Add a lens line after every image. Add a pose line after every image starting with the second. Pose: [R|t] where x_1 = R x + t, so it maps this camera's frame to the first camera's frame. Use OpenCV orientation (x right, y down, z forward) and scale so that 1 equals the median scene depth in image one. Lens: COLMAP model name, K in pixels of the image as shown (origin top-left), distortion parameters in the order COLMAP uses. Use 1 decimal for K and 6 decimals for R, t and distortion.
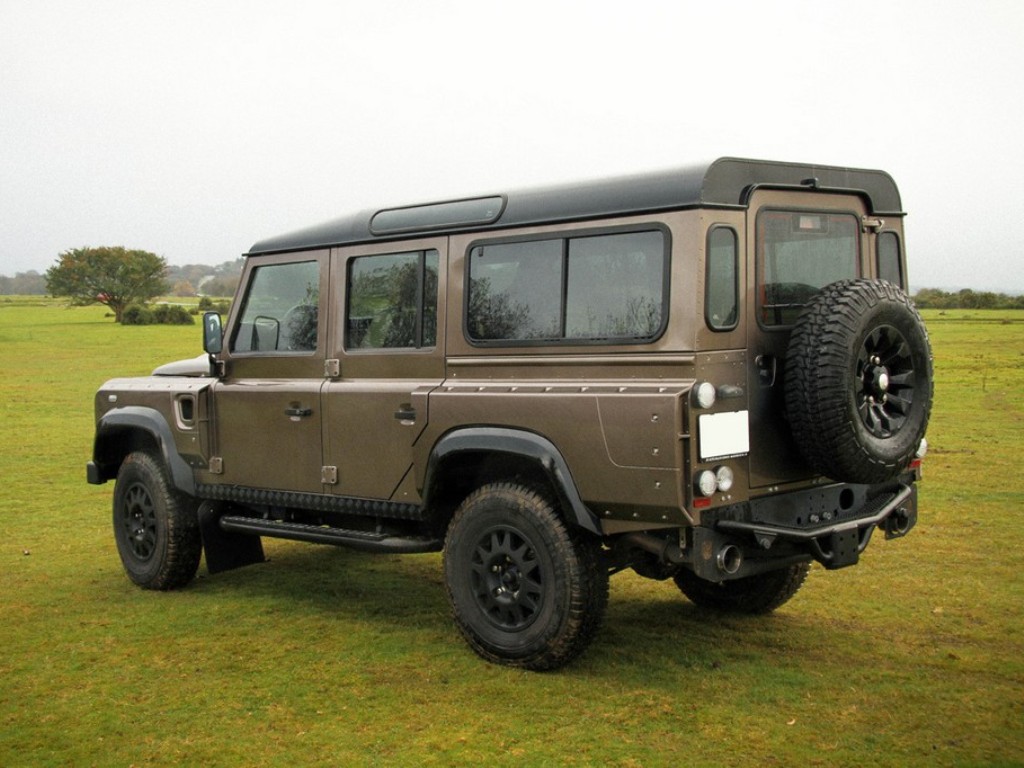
lens RADIAL K [[1480.0, 0, 512.0], [0, 1480.0, 384.0], [0, 0, 1]] dist [-0.097095, 0.115045]
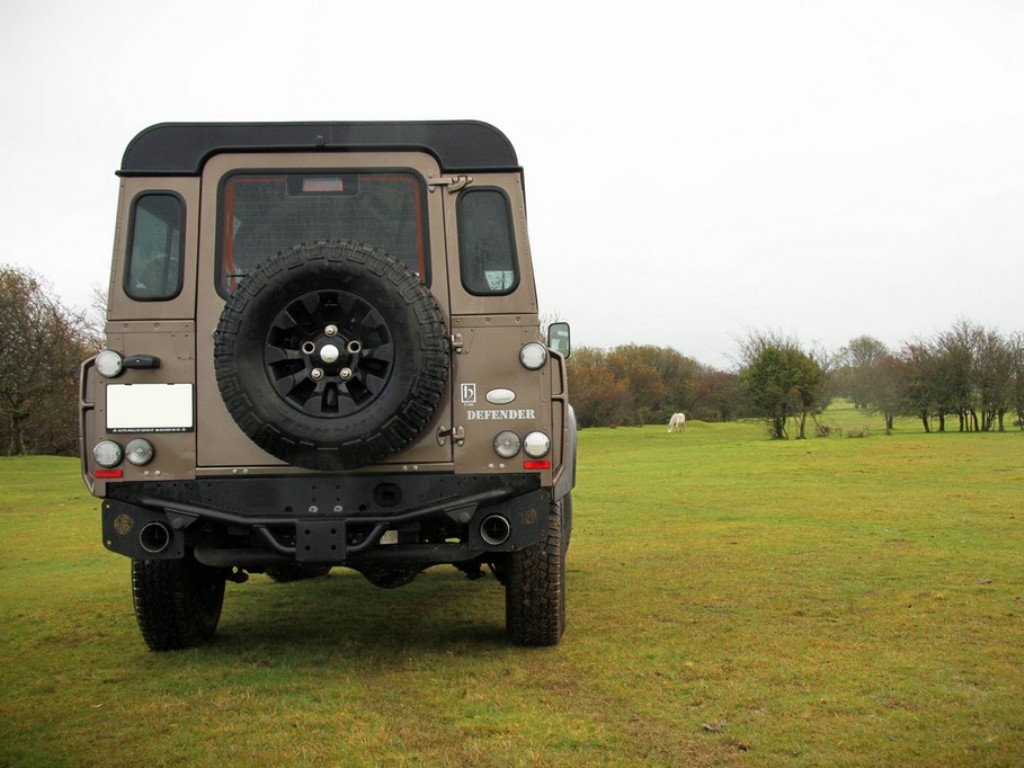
lens RADIAL K [[1480.0, 0, 512.0], [0, 1480.0, 384.0], [0, 0, 1]] dist [-0.097095, 0.115045]
pose [[0.769030, -0.004755, -0.639195, 0.904563], [-0.033472, 0.998301, -0.047698, 0.055120], [0.638336, 0.058076, 0.767564, 0.394340]]
